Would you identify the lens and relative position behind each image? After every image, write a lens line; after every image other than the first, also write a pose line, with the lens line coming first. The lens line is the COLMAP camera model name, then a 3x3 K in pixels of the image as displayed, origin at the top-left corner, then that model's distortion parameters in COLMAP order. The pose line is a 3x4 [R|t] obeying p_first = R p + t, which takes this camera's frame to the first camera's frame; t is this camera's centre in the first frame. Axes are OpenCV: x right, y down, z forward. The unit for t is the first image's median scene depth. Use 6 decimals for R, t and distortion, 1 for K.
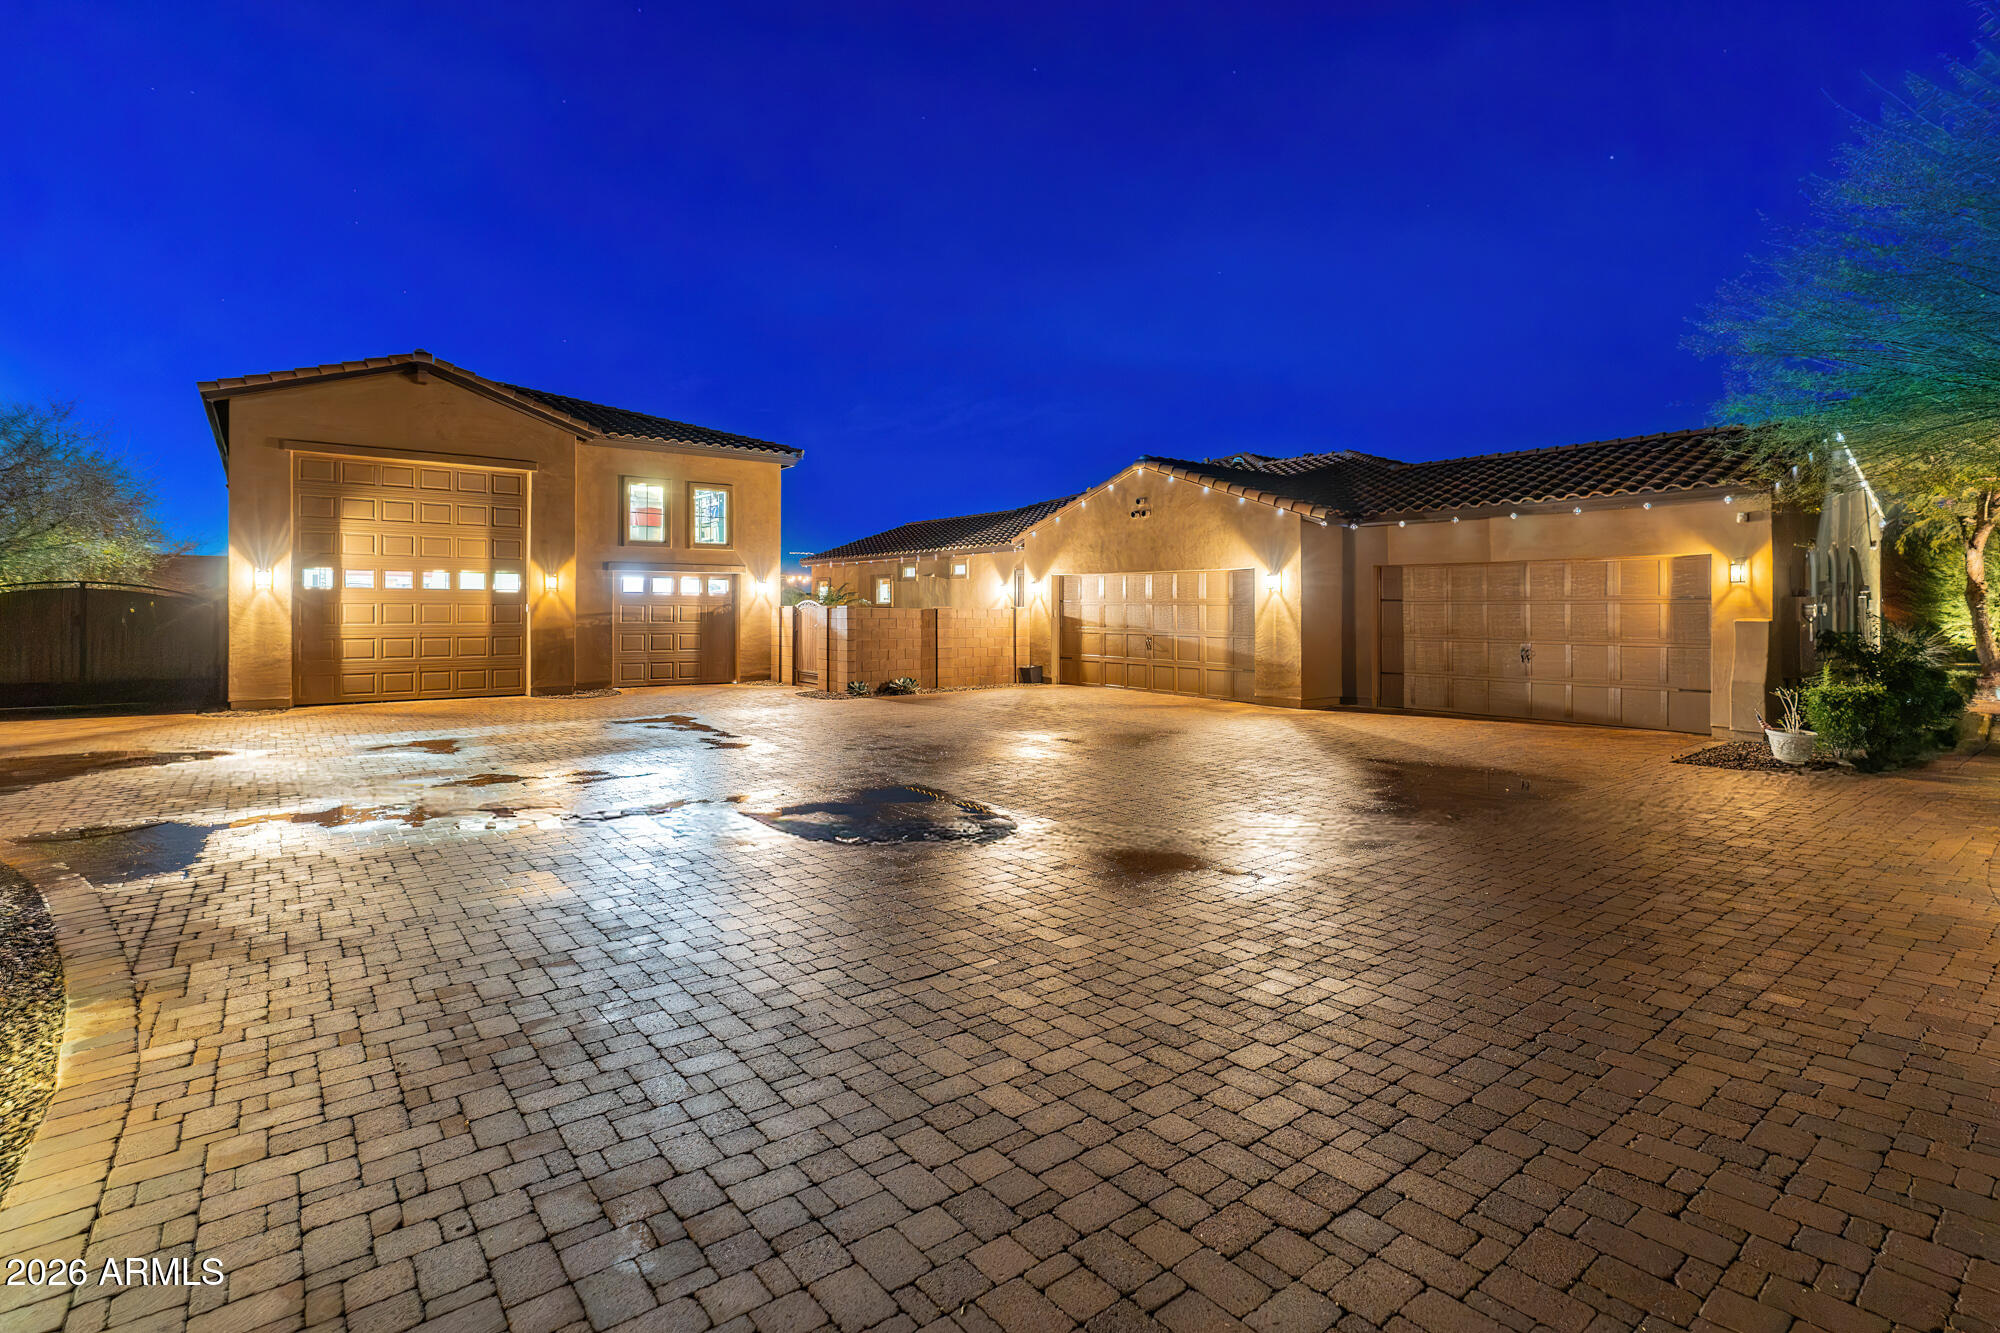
lens RADIAL K [[936.2, 0, 999.1], [0, 936.2, 629.5], [0, 0, 1]] dist [-0.003945, -0.000225]
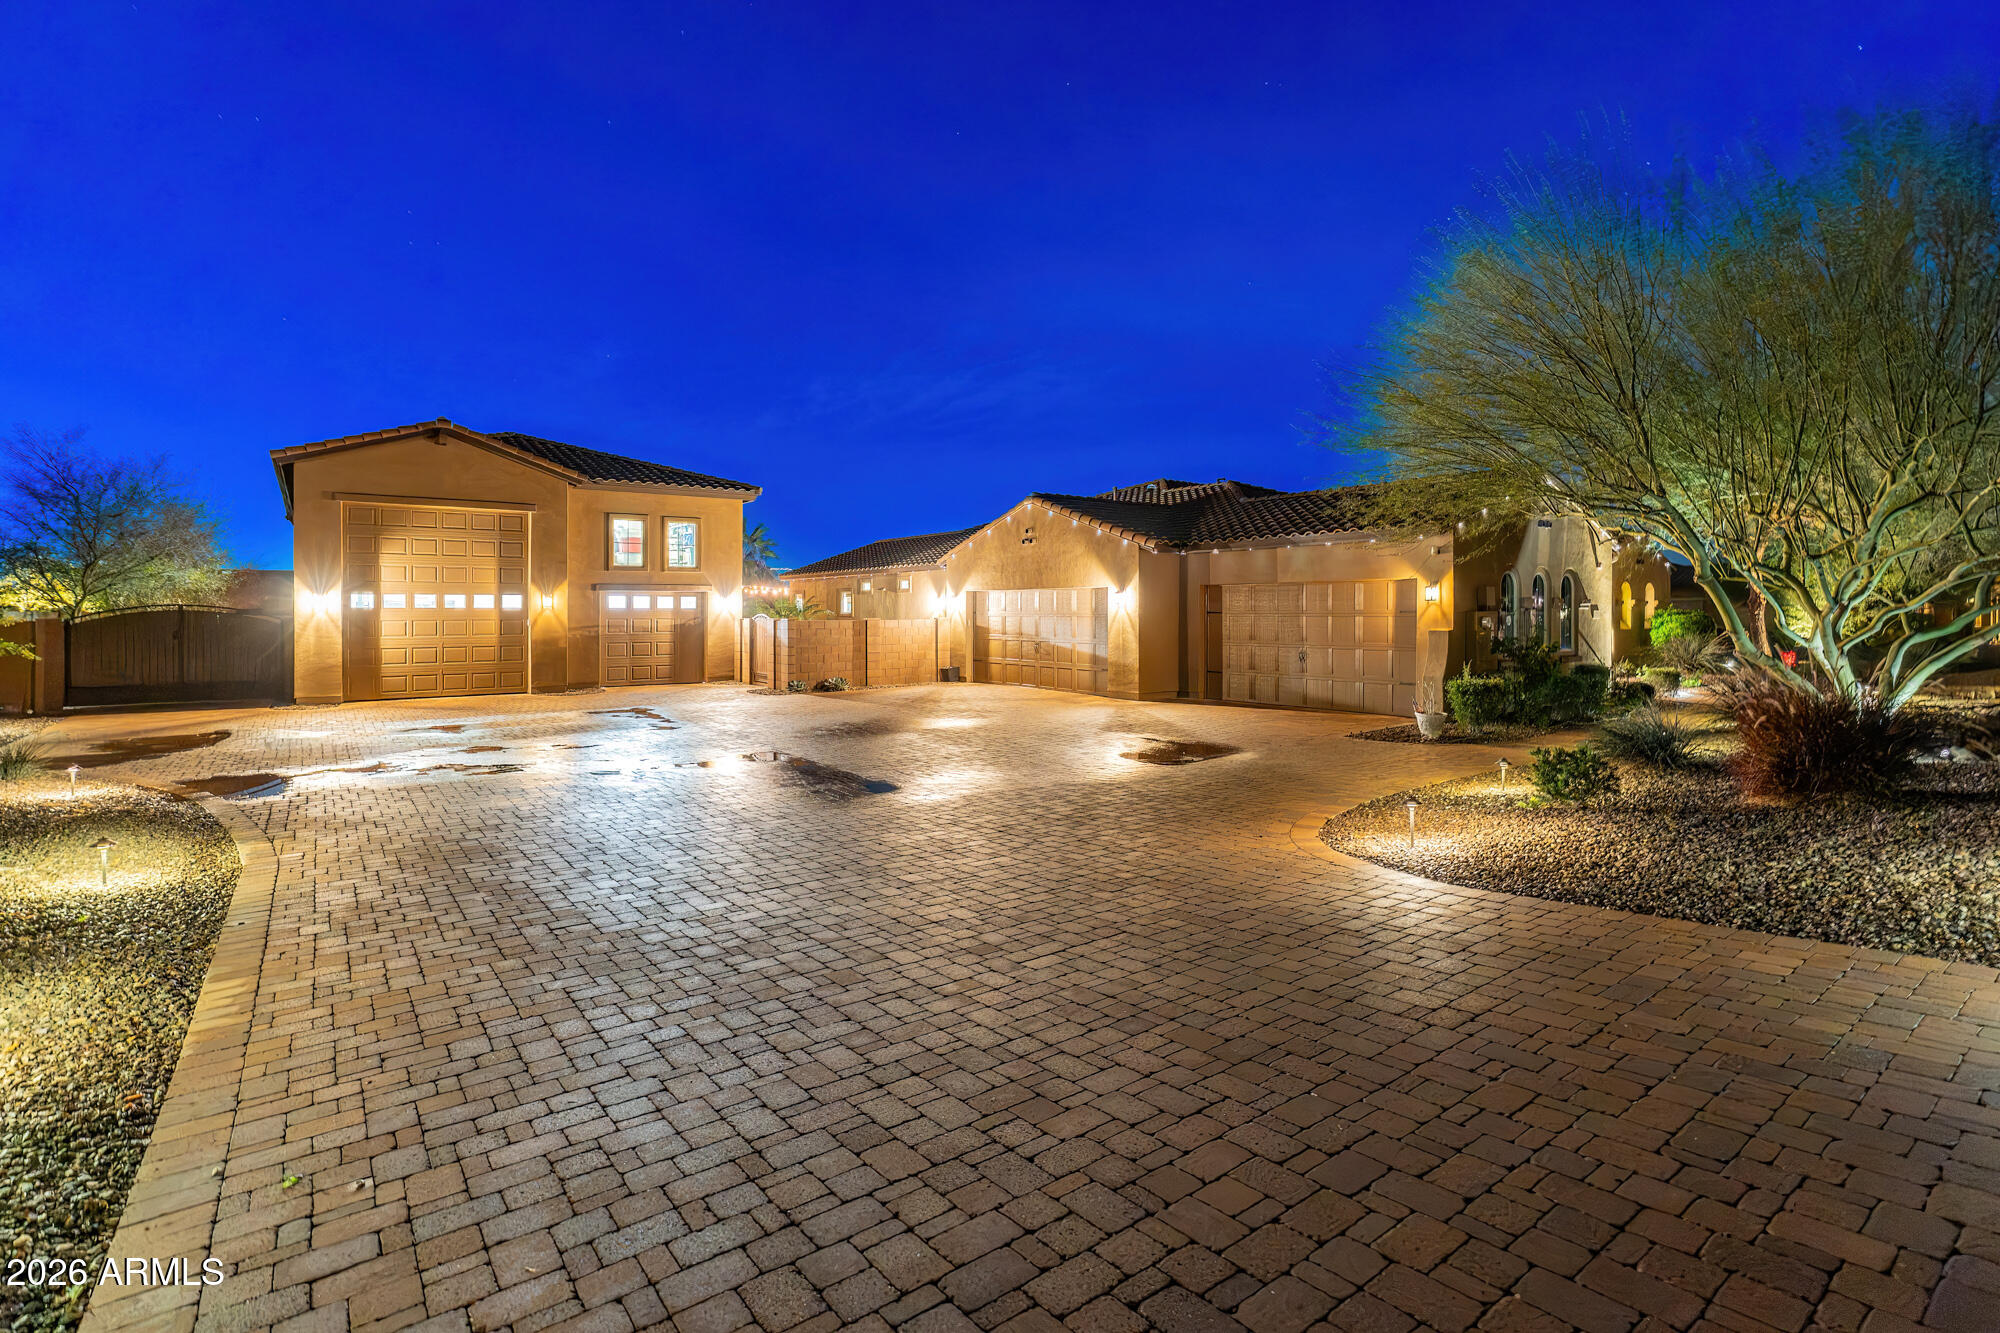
lens RADIAL K [[925.2, 0, 996.1], [0, 925.2, 628.5], [0, 0, 1]] dist [-0.000182, 0.000212]
pose [[0.999541, -0.006275, -0.029631, 0.145052], [0.006181, 0.999976, -0.003255, -0.007024], [0.029650, 0.003070, 0.999556, -0.198486]]
